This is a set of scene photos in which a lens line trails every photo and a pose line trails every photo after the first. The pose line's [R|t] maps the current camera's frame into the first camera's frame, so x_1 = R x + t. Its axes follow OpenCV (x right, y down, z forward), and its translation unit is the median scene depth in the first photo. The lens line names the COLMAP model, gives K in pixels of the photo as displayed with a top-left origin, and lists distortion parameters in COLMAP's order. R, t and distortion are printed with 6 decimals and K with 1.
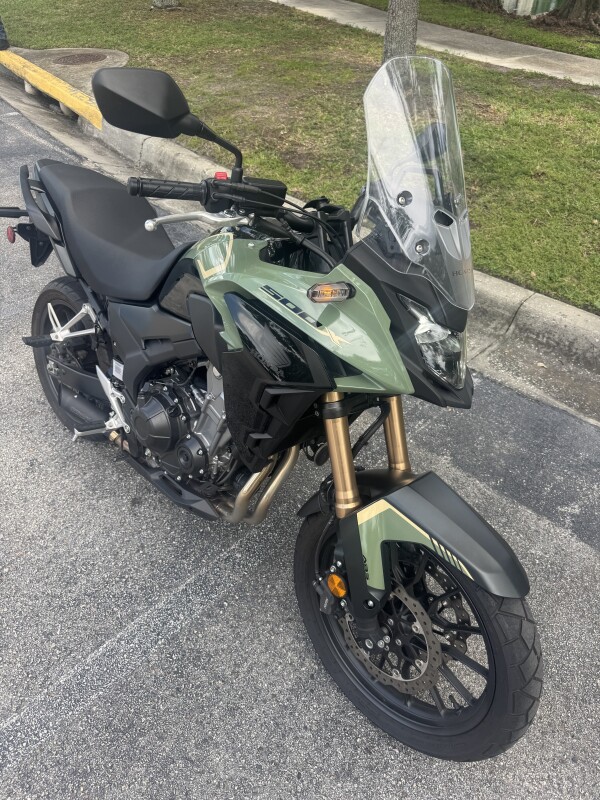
lens RADIAL K [[575.3, 0, 298.7], [0, 575.3, 396.2], [0, 0, 1]] dist [0.016495, -0.030221]
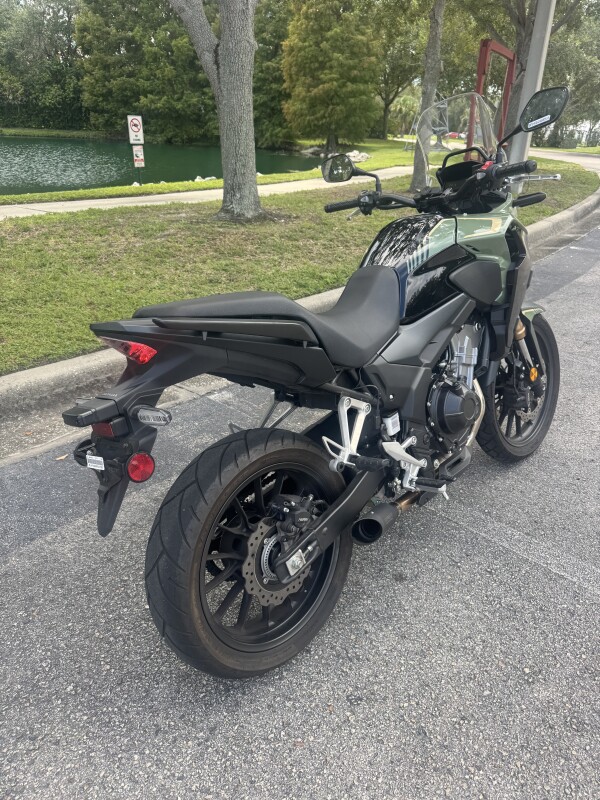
lens RADIAL K [[575.3, 0, 303.5], [0, 575.3, 394.7], [0, 0, 1]] dist [0.016495, -0.030221]
pose [[-0.026683, -0.426415, 0.904134, -1.091310], [0.613229, 0.707299, 0.351680, -0.482227], [-0.789455, 0.563825, 0.242617, 0.826569]]
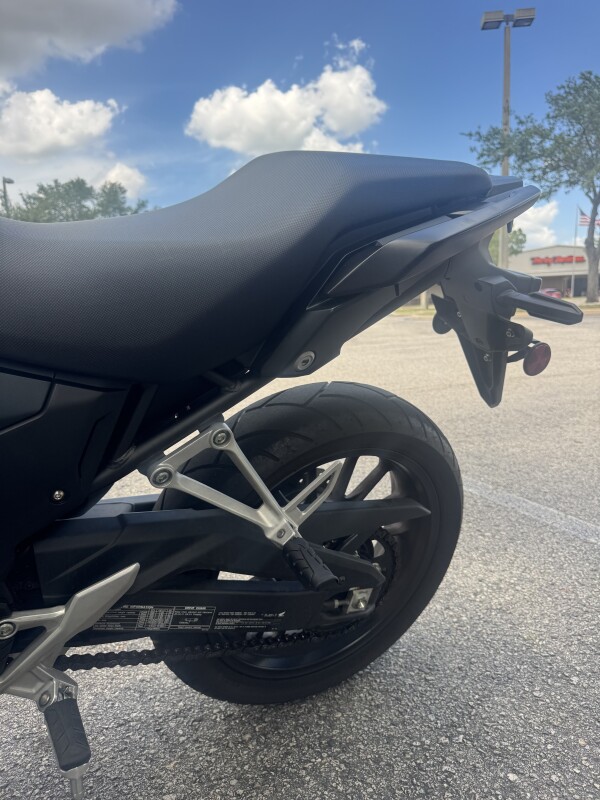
lens RADIAL K [[575.3, 0, 306.0], [0, 575.3, 397.5], [0, 0, 1]] dist [0.016495, -0.030221]
pose [[-0.250514, 0.167784, -0.953463, 0.080170], [-0.590590, 0.753892, 0.287838, -0.346113], [0.767102, 0.635213, -0.089769, 1.150920]]
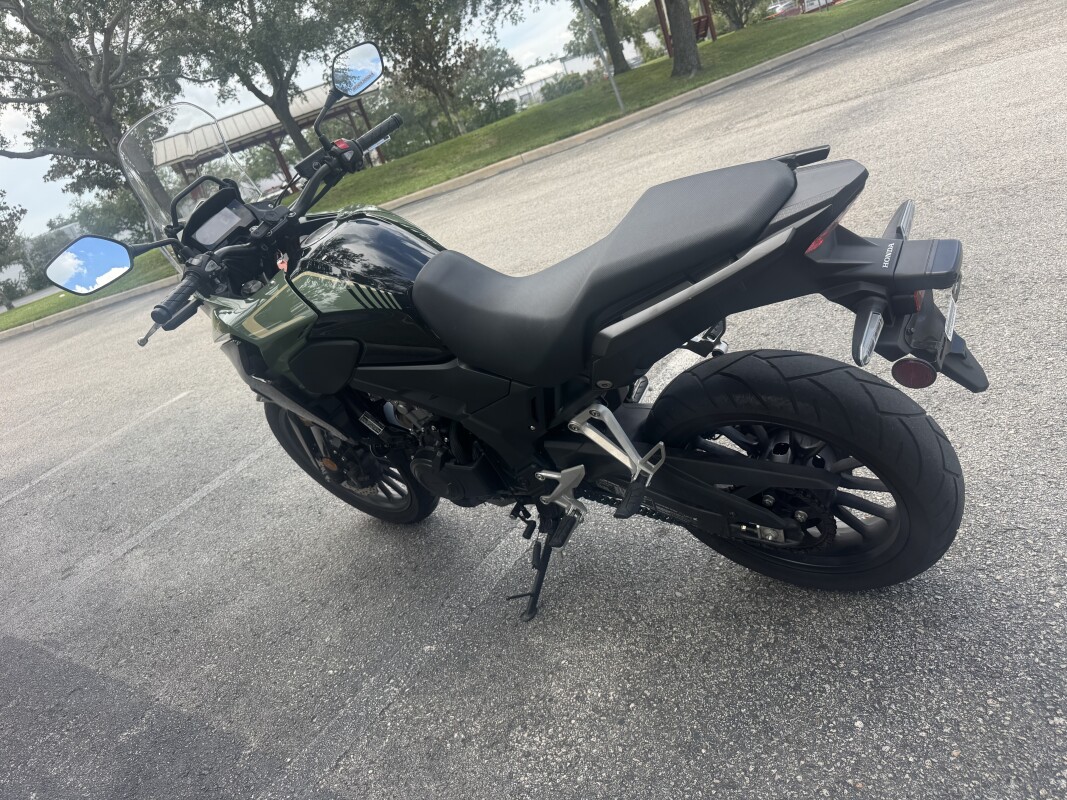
lens RADIAL K [[767.2, 0, 536.6], [0, 767.2, 399.3], [0, 0, 1]] dist [0.016495, -0.030221]
pose [[-0.931321, 0.362372, -0.036430, -0.175583], [0.149721, 0.472127, 0.868723, -0.911609], [0.332001, 0.803606, -0.493957, 1.461597]]
